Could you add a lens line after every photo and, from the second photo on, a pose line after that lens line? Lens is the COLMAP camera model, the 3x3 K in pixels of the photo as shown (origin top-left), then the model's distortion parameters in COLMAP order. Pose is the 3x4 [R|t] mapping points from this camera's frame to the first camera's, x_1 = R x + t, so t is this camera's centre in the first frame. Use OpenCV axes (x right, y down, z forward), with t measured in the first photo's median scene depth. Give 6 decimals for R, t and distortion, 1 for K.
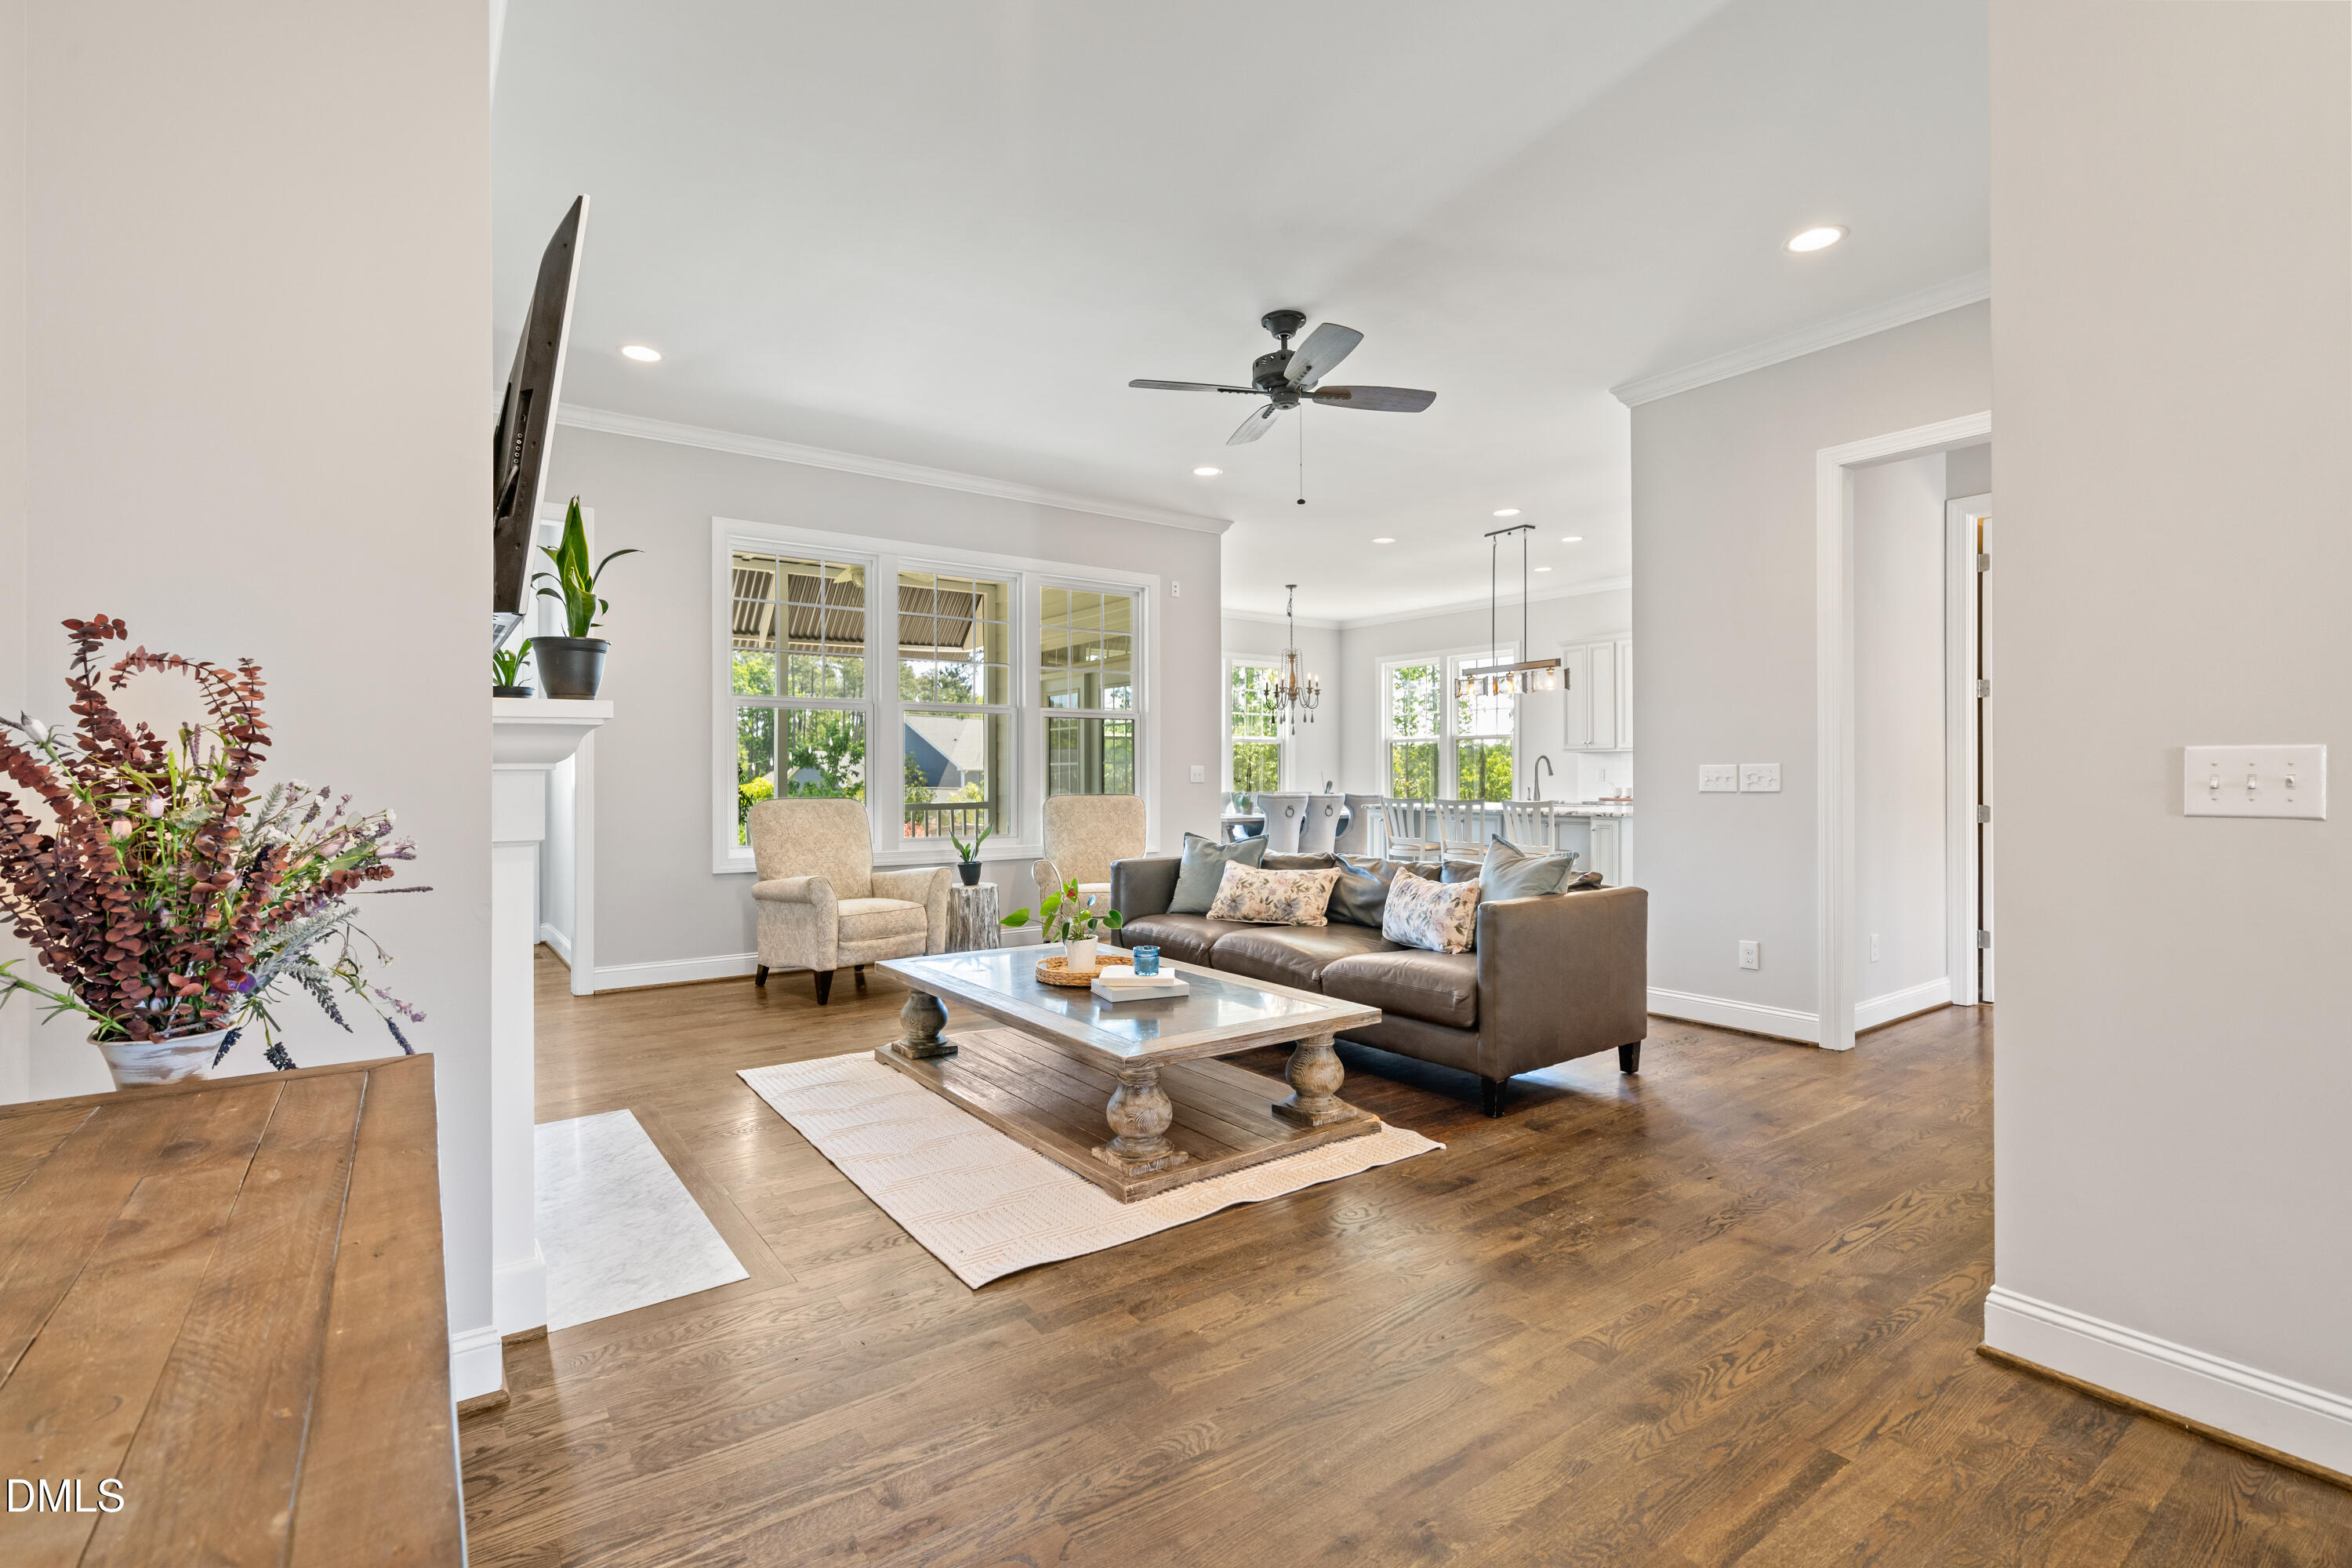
lens RADIAL K [[1049.9, 0, 1176.0], [0, 1049.9, 784.0], [0, 0, 1]] dist [-0.000631, 0.001345]
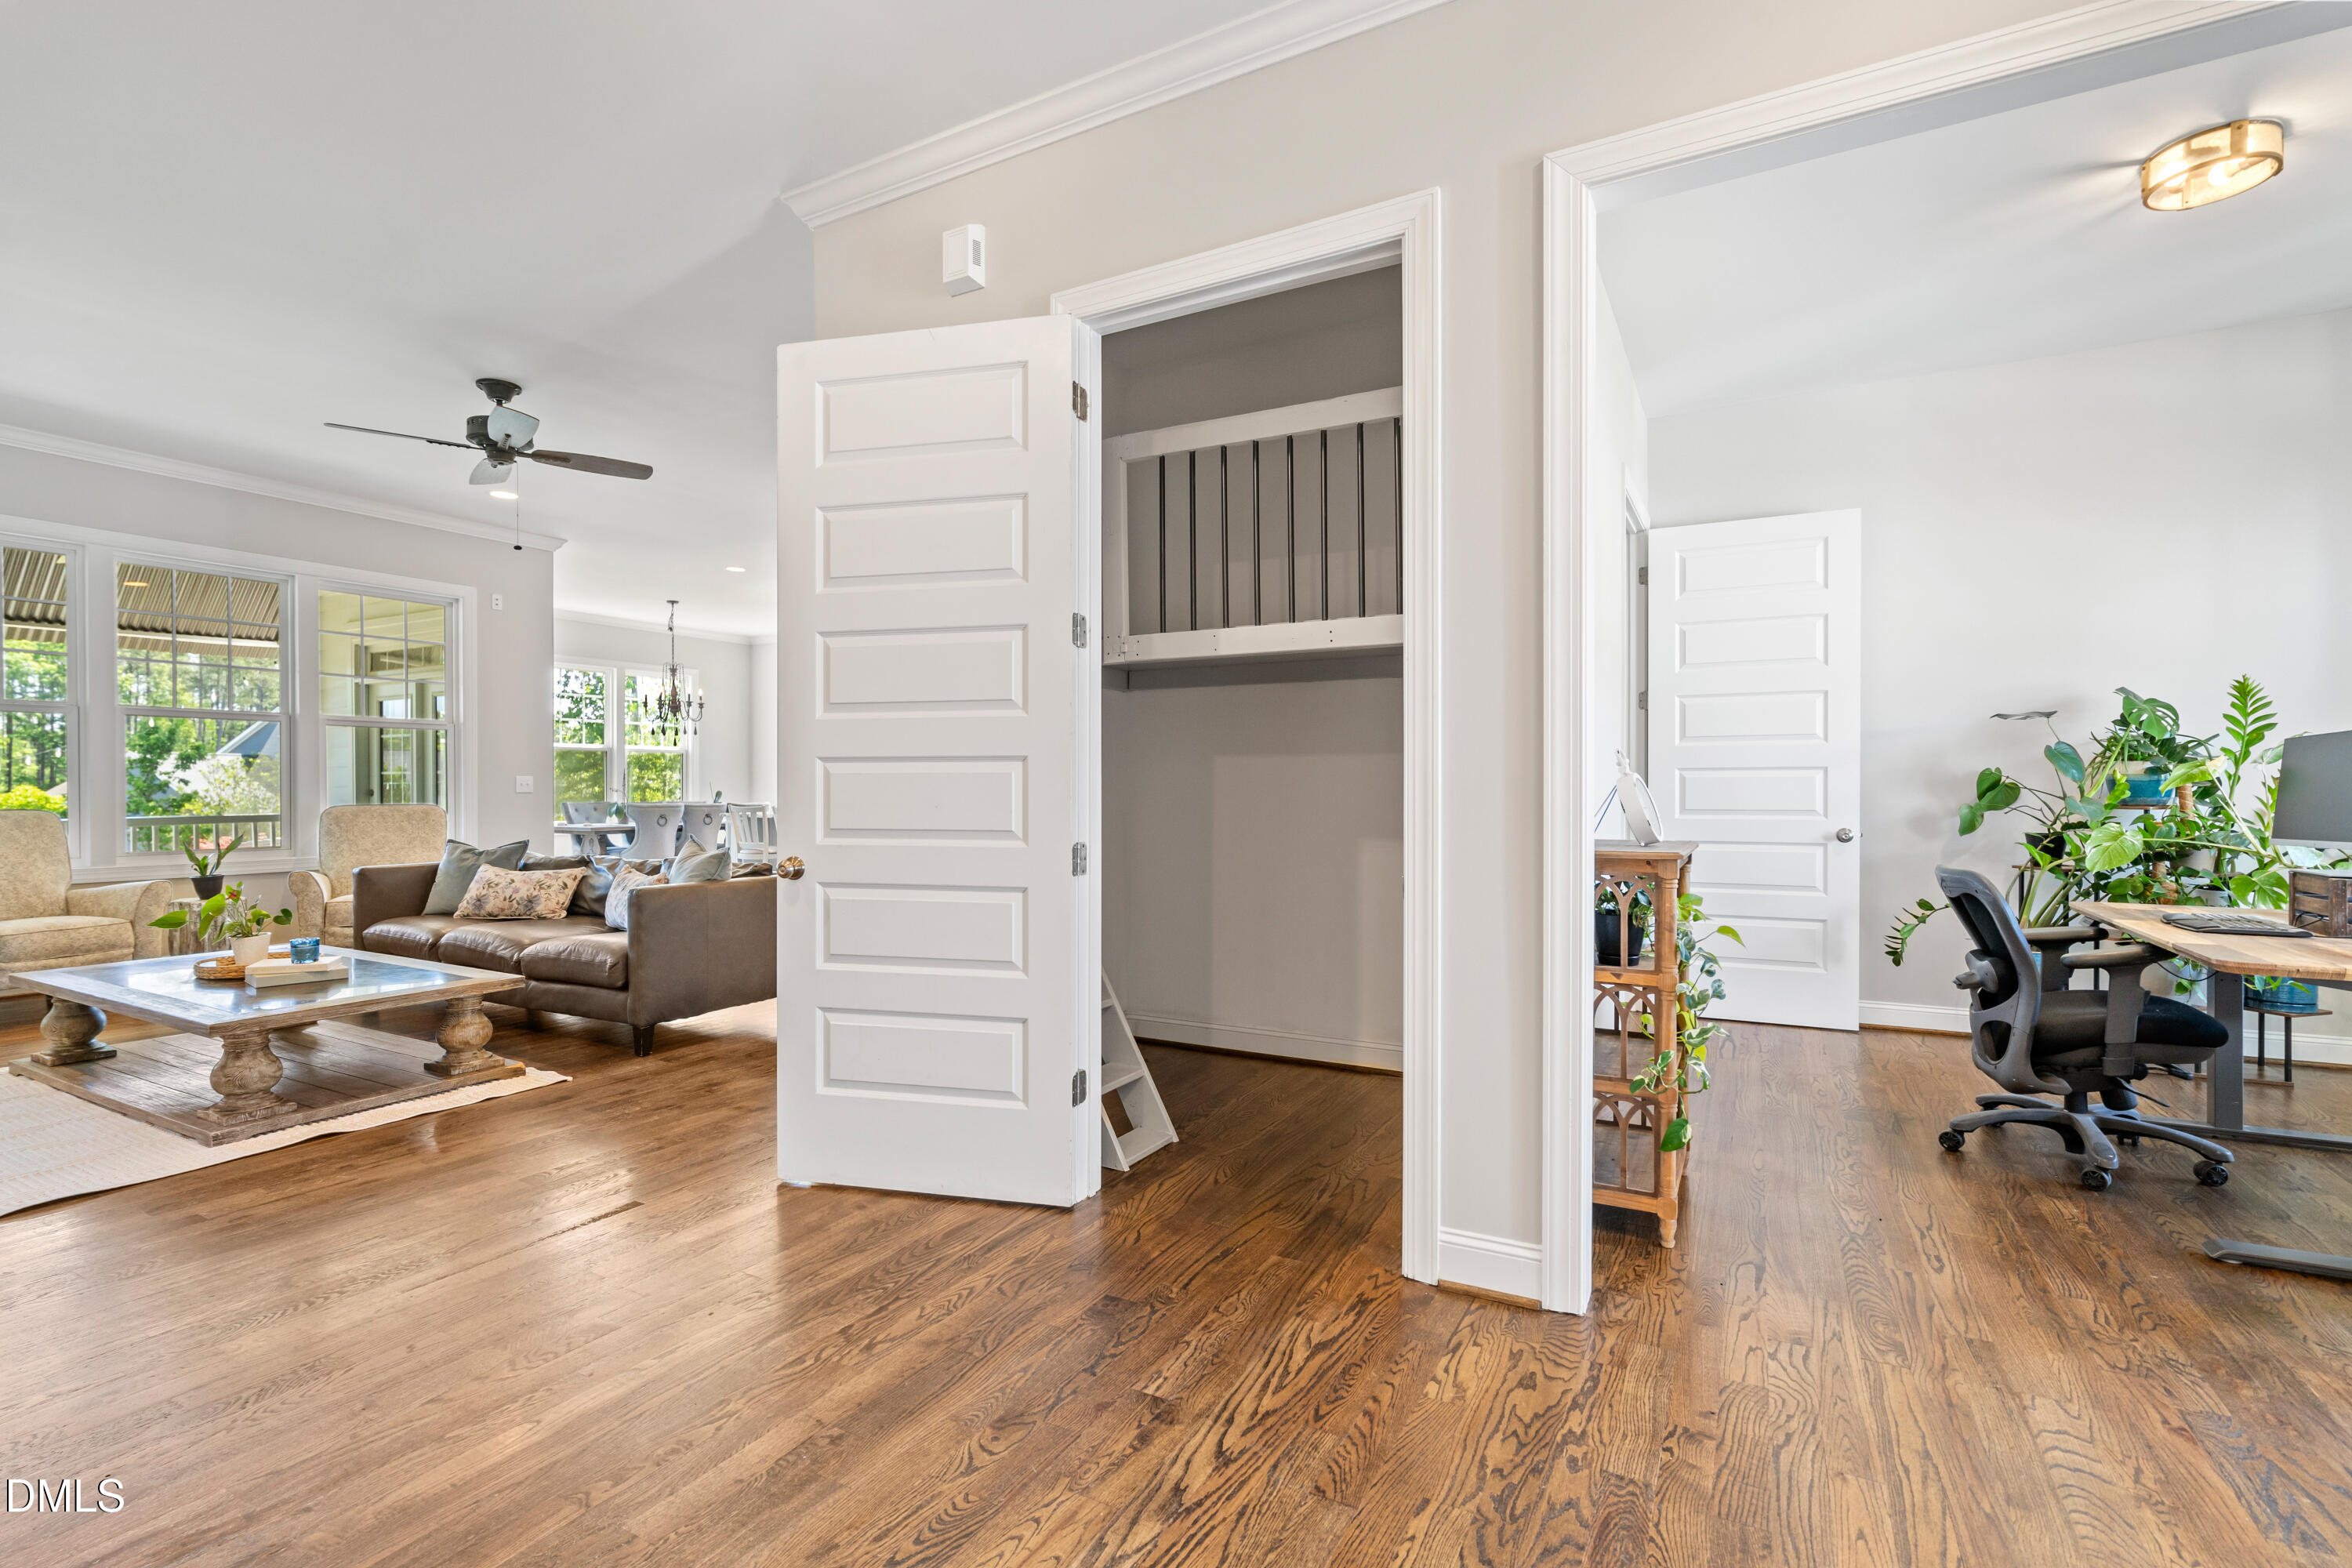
lens RADIAL K [[1065.2, 0, 1173.6], [0, 1065.2, 800.8], [0, 0, 1]] dist [0.000140, 0.001274]
pose [[0.912486, -0.004068, 0.409089, 0.271903], [0.001107, 0.999971, 0.007476, -0.000649], [-0.409108, -0.006369, 0.912464, -0.327750]]
